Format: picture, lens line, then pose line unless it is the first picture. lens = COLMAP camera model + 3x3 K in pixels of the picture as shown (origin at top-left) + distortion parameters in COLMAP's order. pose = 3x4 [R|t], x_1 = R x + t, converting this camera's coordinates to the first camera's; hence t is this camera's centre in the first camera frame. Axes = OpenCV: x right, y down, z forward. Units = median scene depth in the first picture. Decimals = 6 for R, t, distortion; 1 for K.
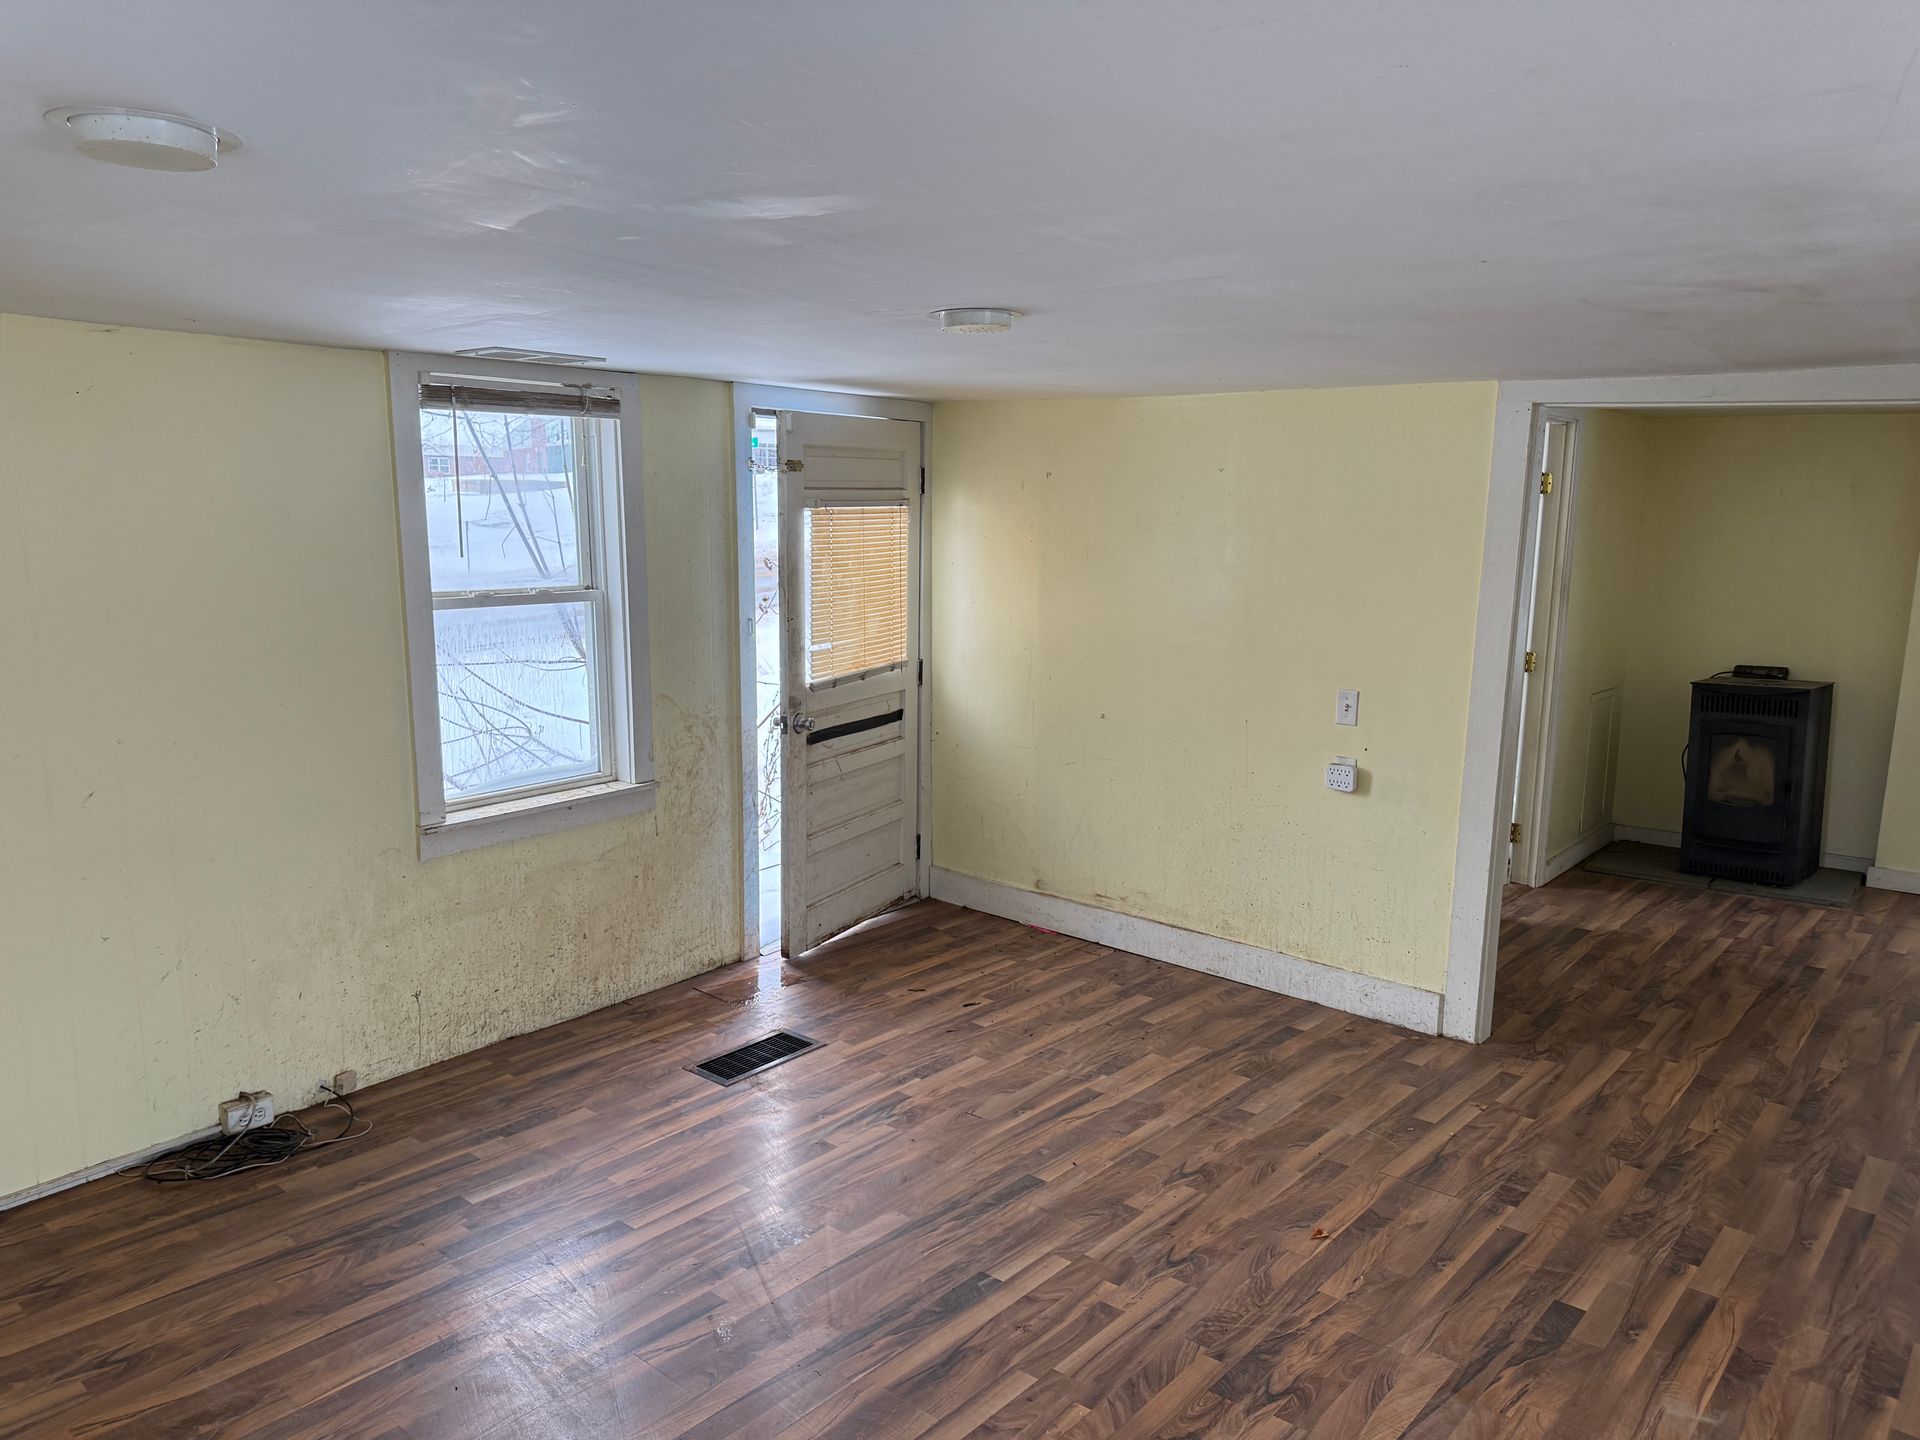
lens RADIAL K [[1341.2, 0, 967.3], [0, 1341.2, 727.3], [0, 0, 1]] dist [0.040808, -0.041504]
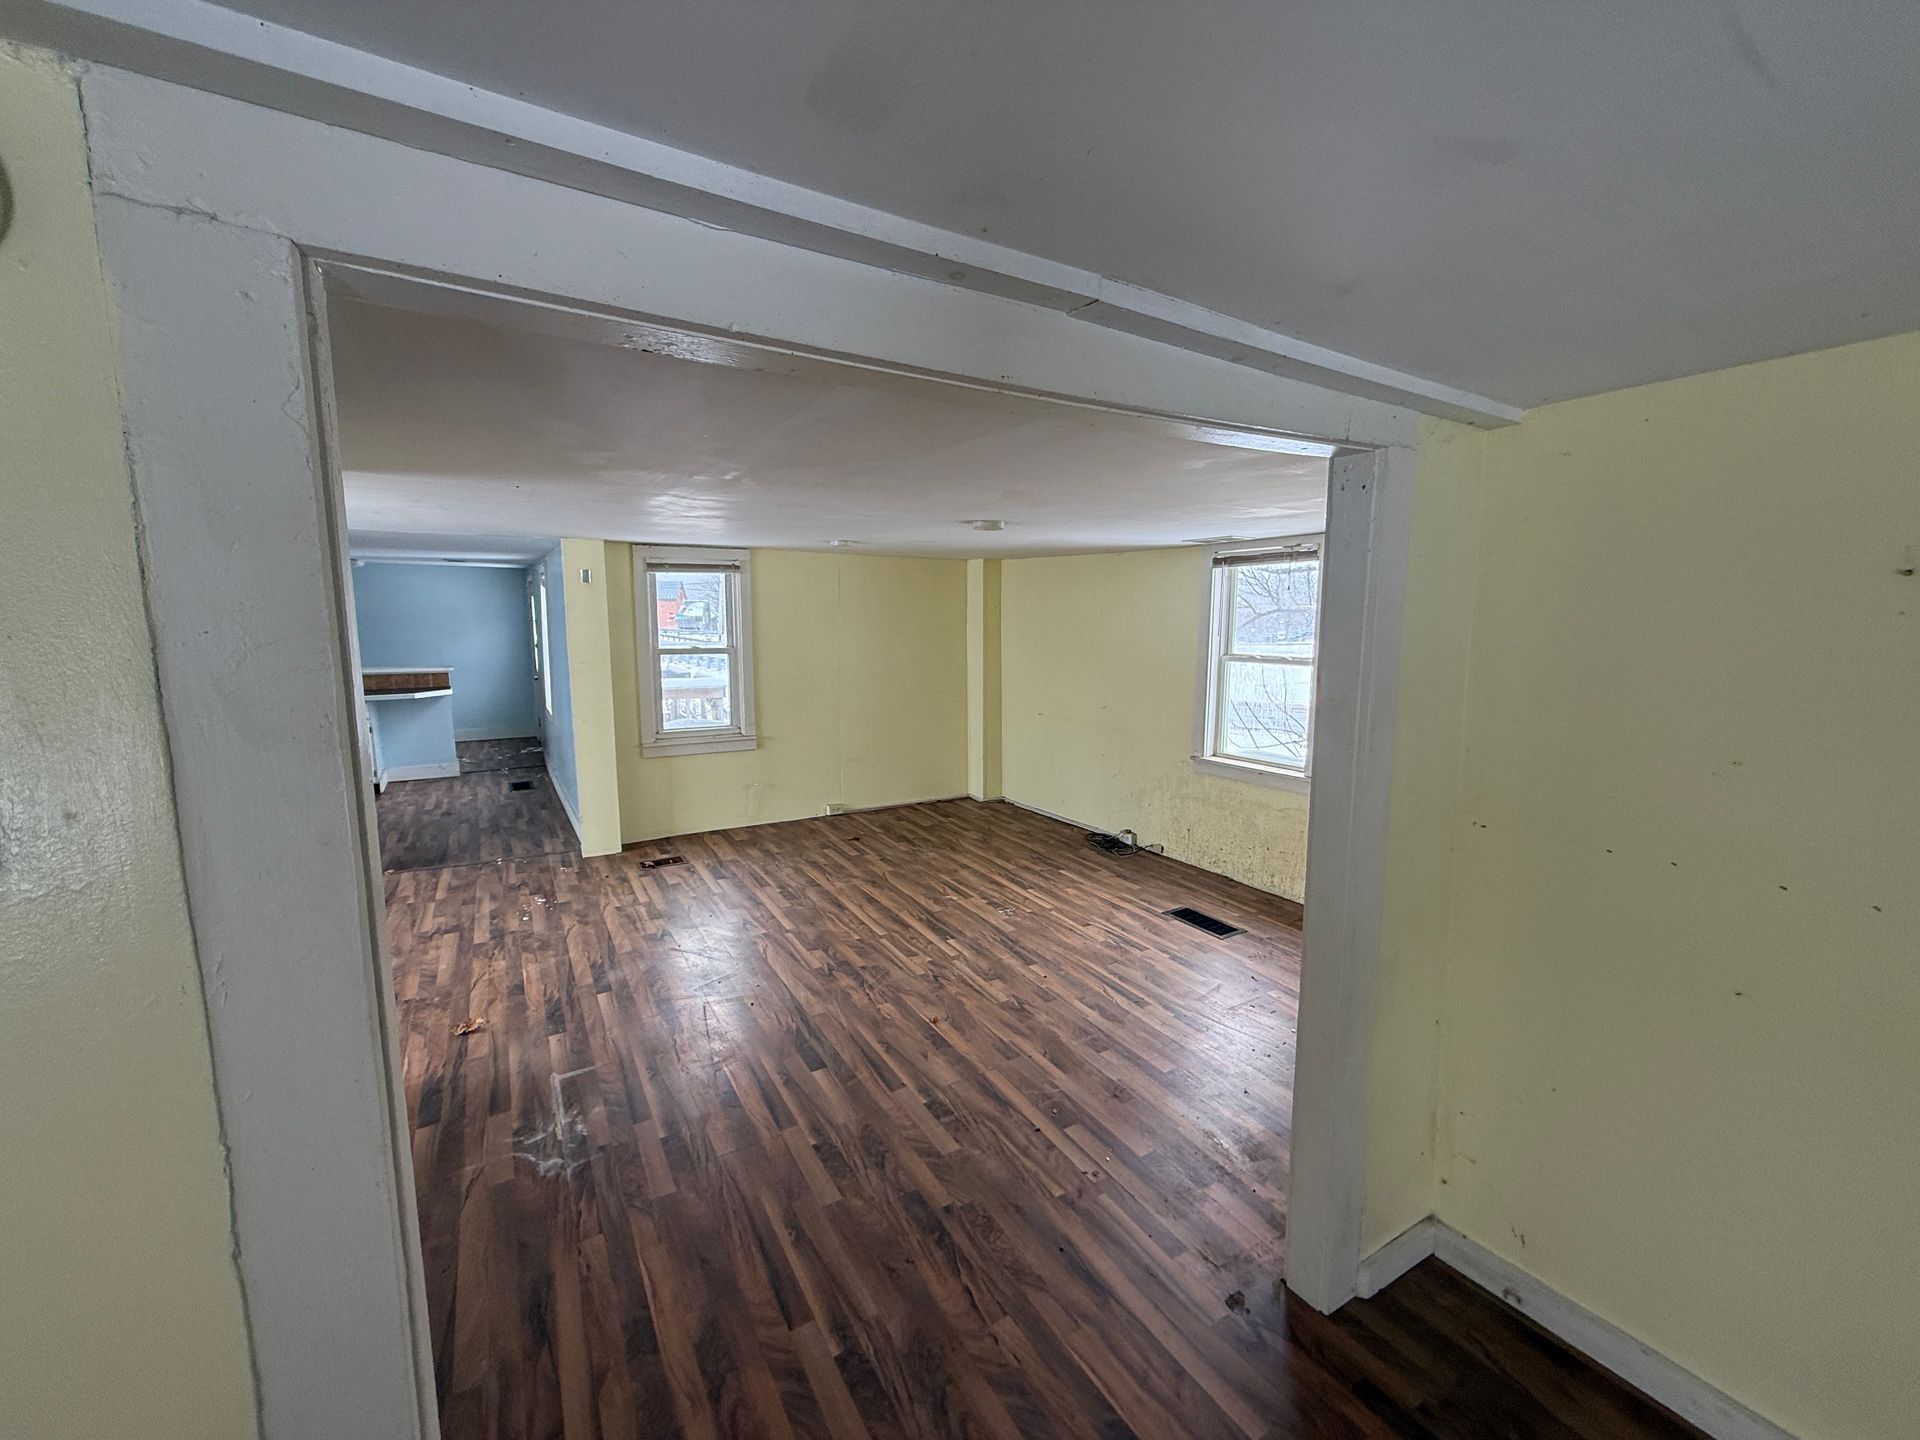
lens RADIAL K [[763.2, 0, 941.7], [0, 763.2, 715.8], [0, 0, 1]] dist [0.002237, 0.000346]
pose [[-0.321884, 0.113784, -0.939917, 1.029560], [-0.165164, 0.970781, 0.174082, -0.159564], [0.932262, 0.211274, -0.293686, 1.100171]]
